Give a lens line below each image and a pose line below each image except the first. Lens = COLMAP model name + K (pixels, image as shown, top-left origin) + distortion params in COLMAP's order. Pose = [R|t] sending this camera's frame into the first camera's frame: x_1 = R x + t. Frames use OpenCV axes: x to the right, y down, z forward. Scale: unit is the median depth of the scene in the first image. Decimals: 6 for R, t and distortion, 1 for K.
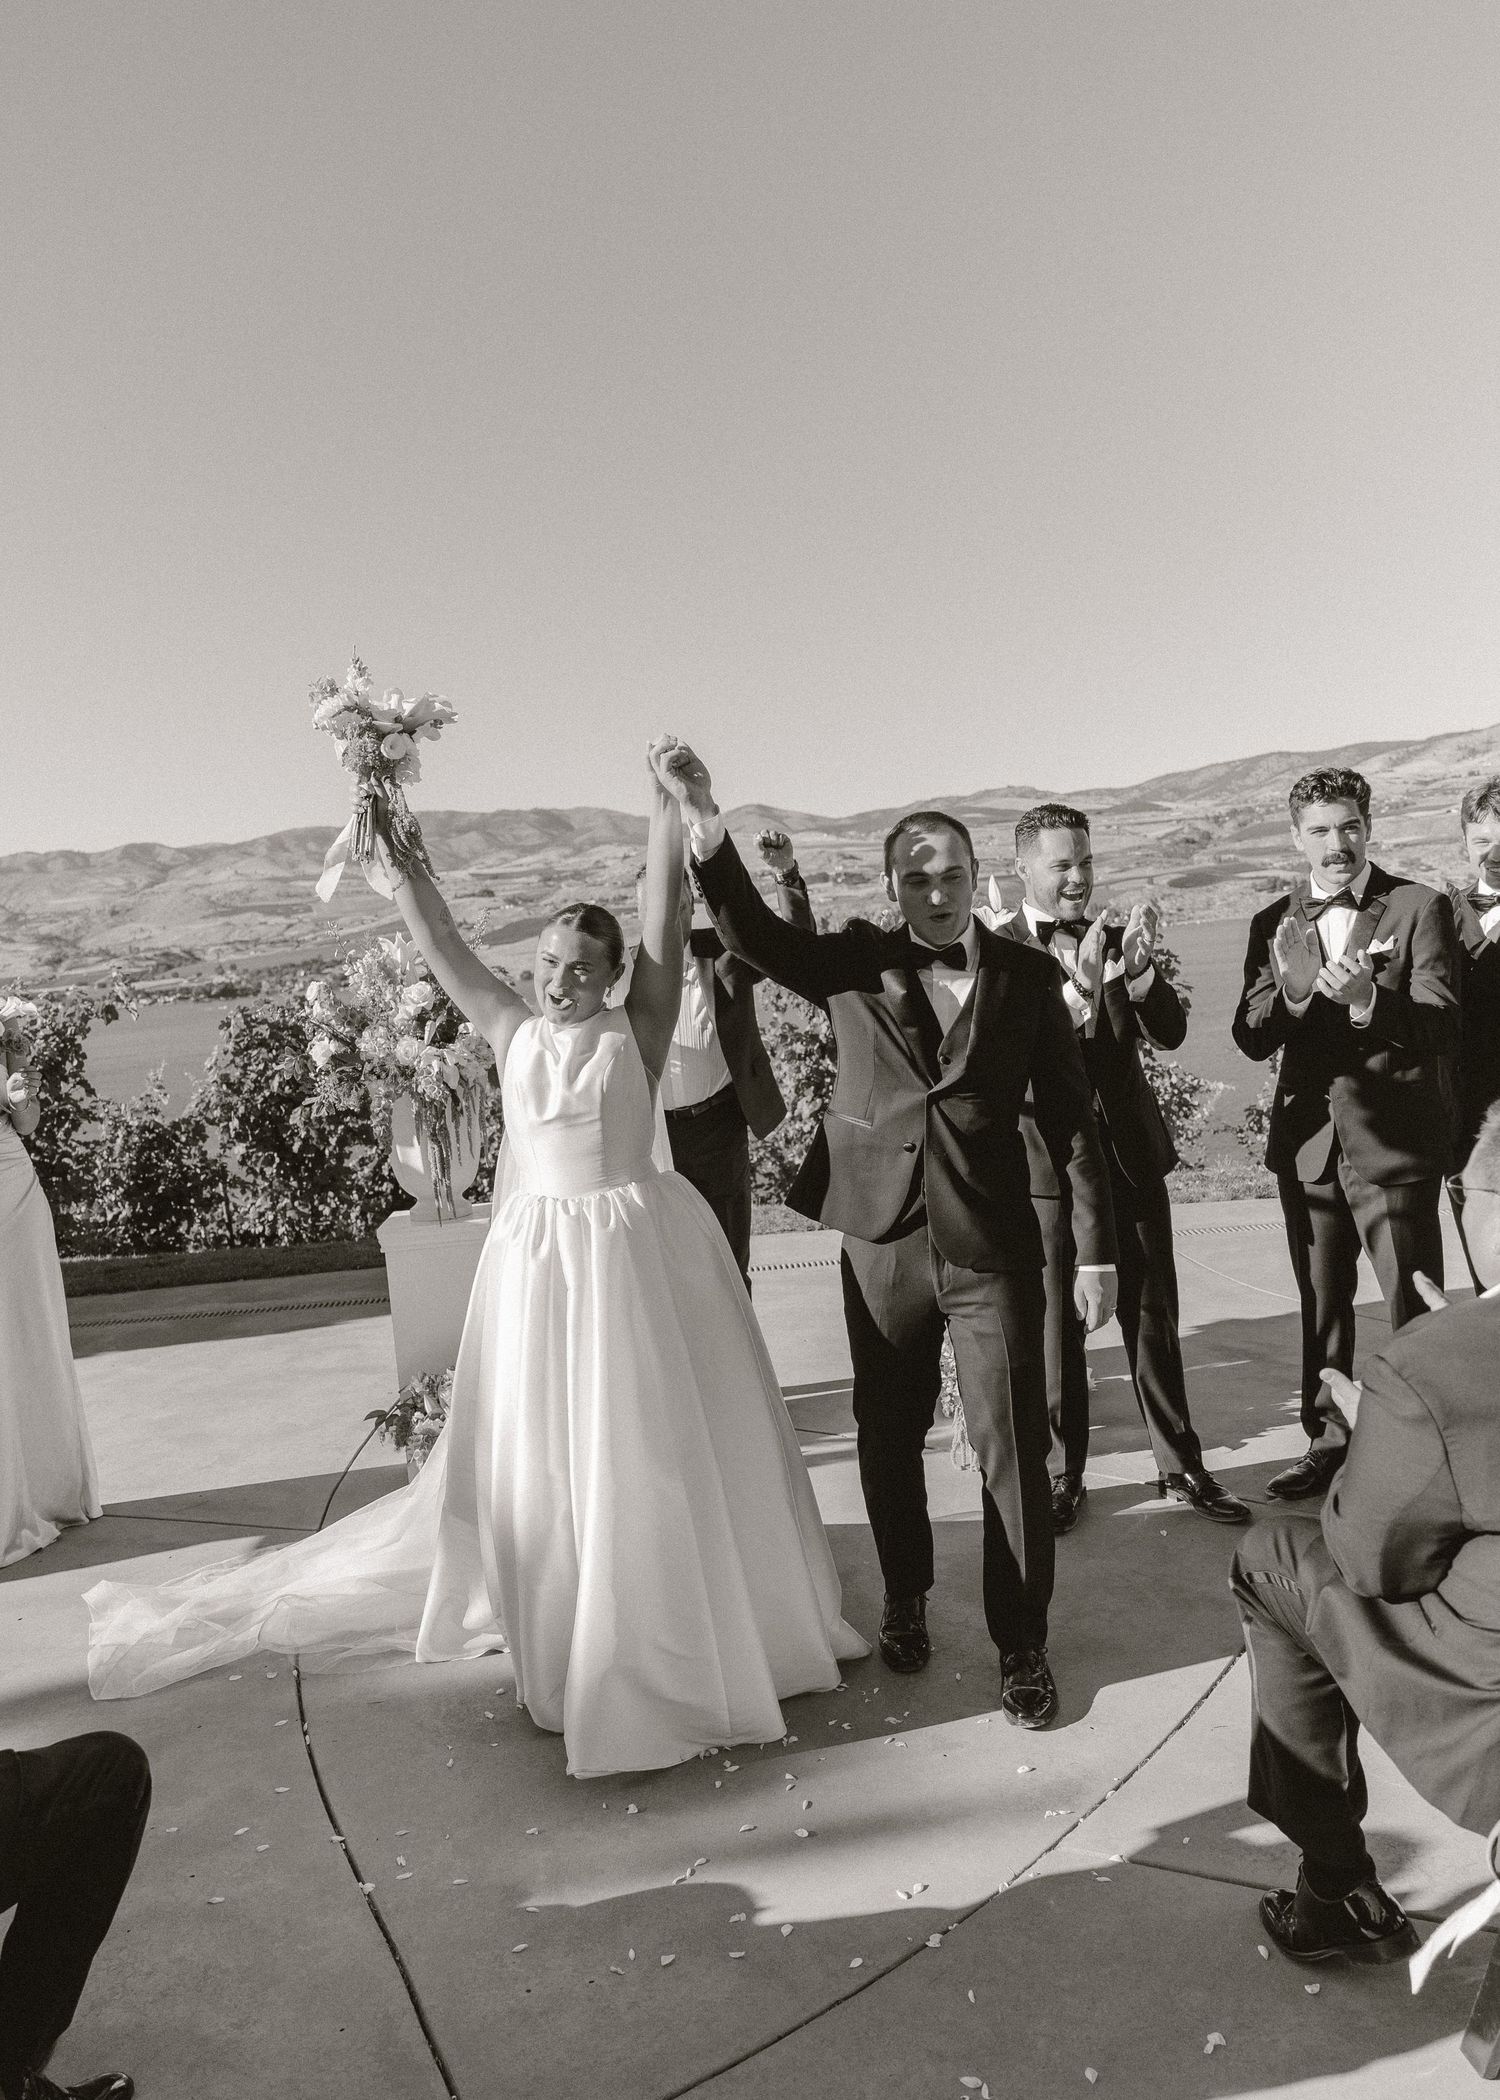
lens RADIAL K [[1622.6, 0, 750.0], [0, 1622.6, 1050.0], [0, 0, 1]] dist [0.003871, 0.001126]
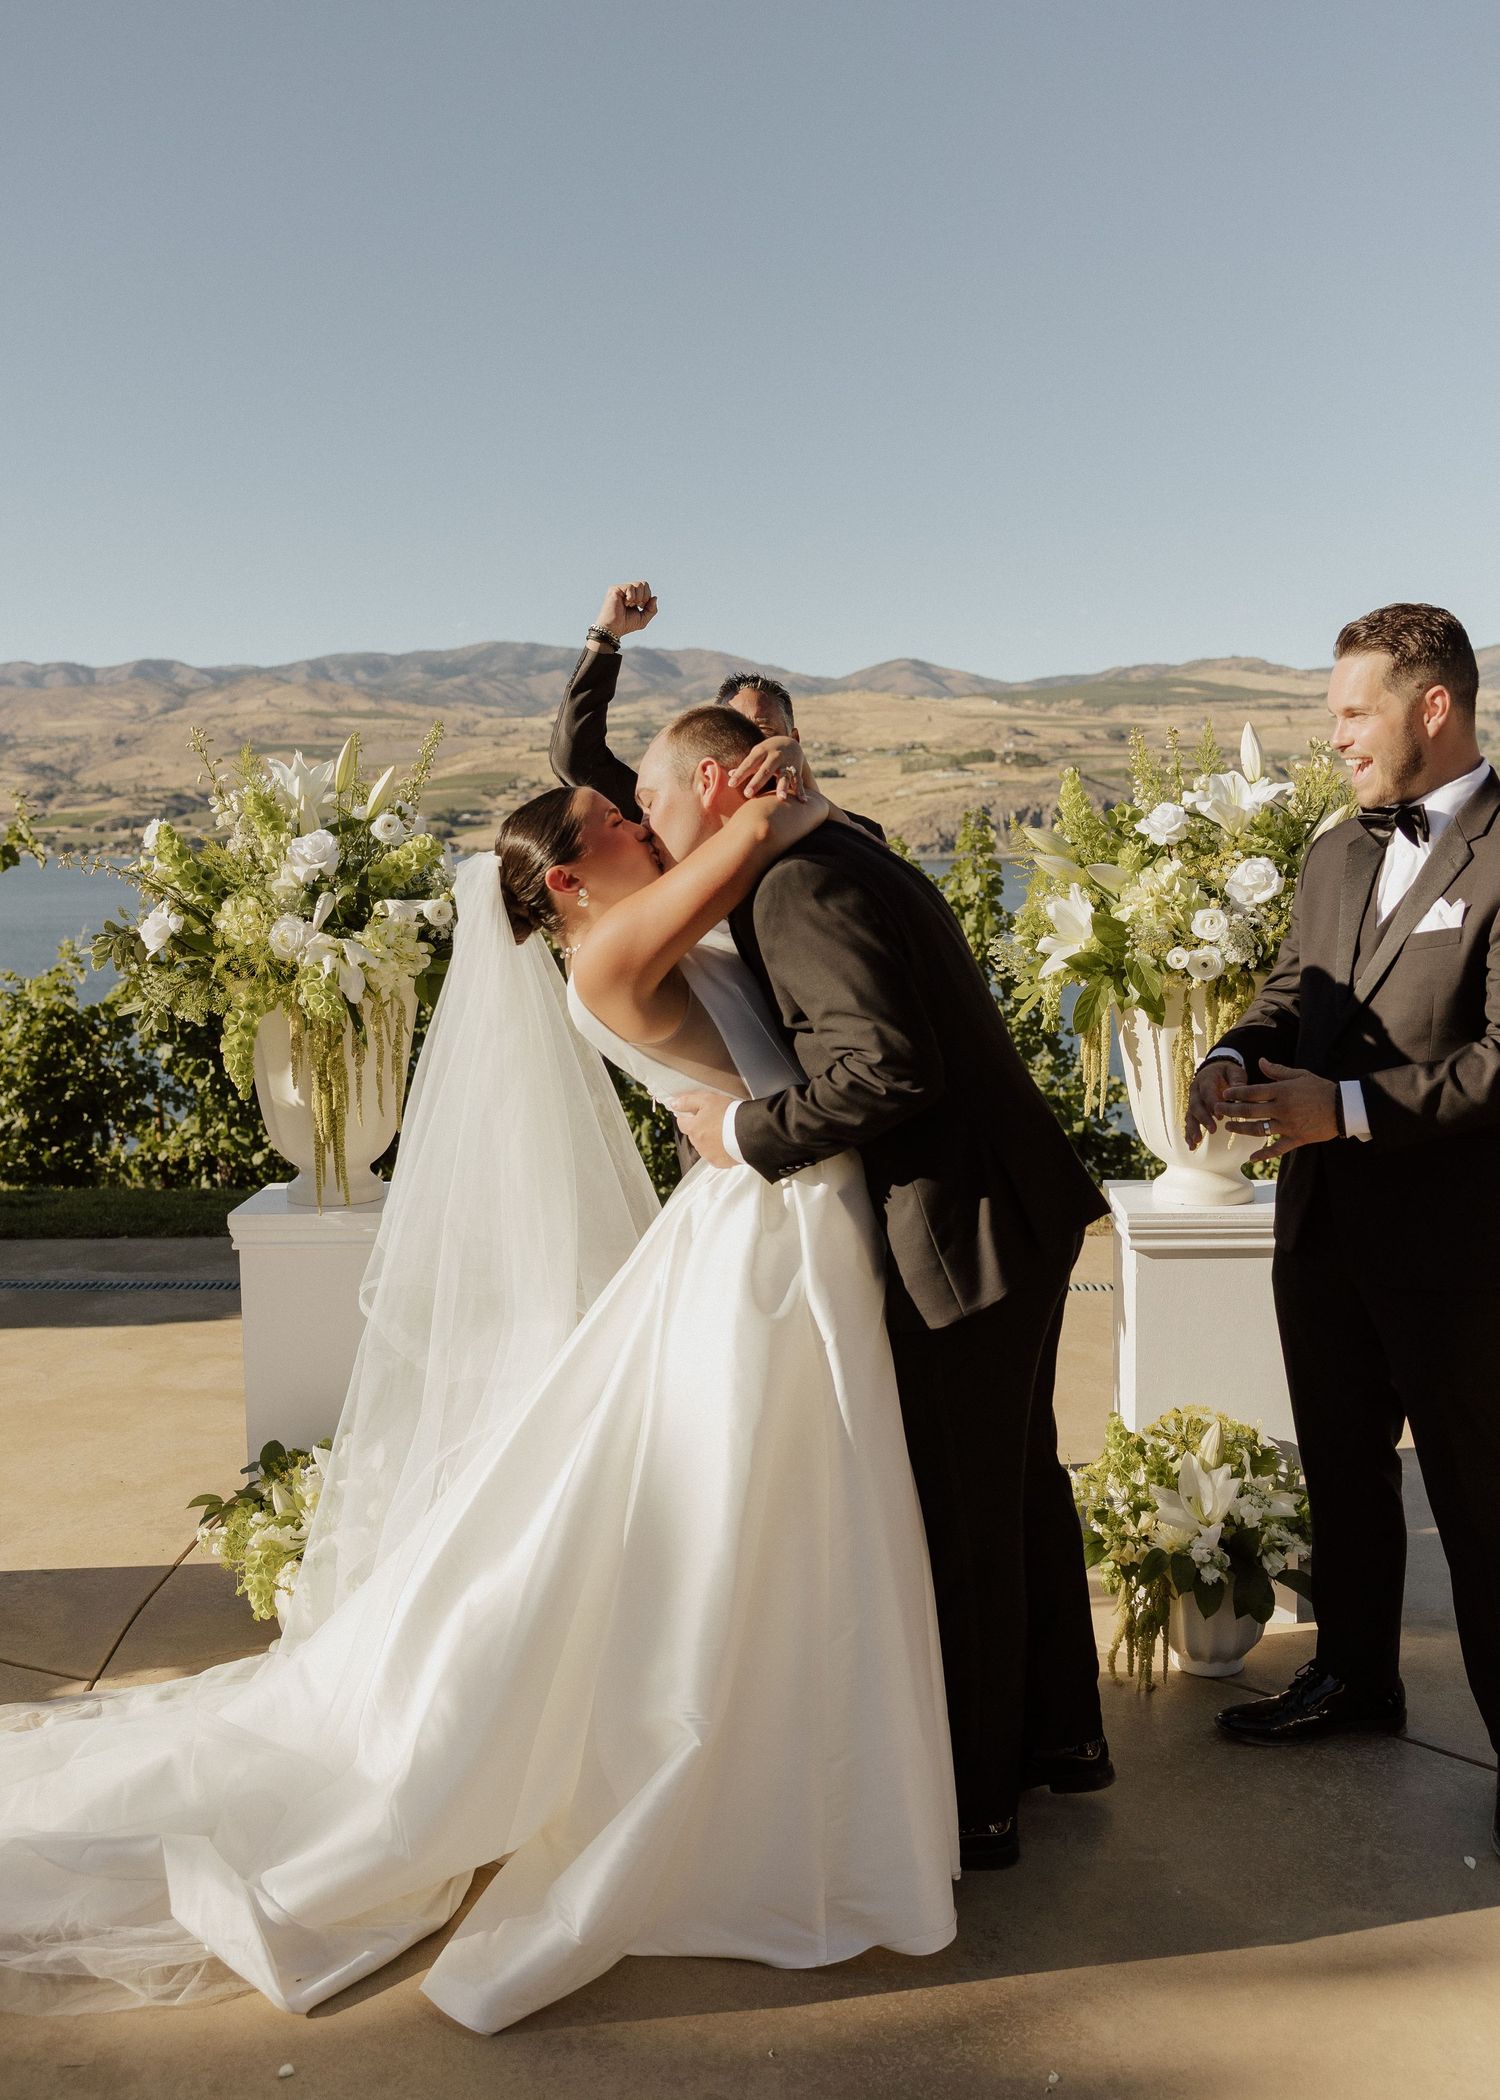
lens RADIAL K [[1838.3, 0, 744.7], [0, 1838.3, 992.0], [0, 0, 1]] dist [-0.012267, -0.007387]
pose [[0.993981, 0.075280, -0.079591, 0.013572], [-0.073698, 0.997024, 0.022626, -0.004421], [0.081058, -0.016624, 0.996571, 0.176726]]
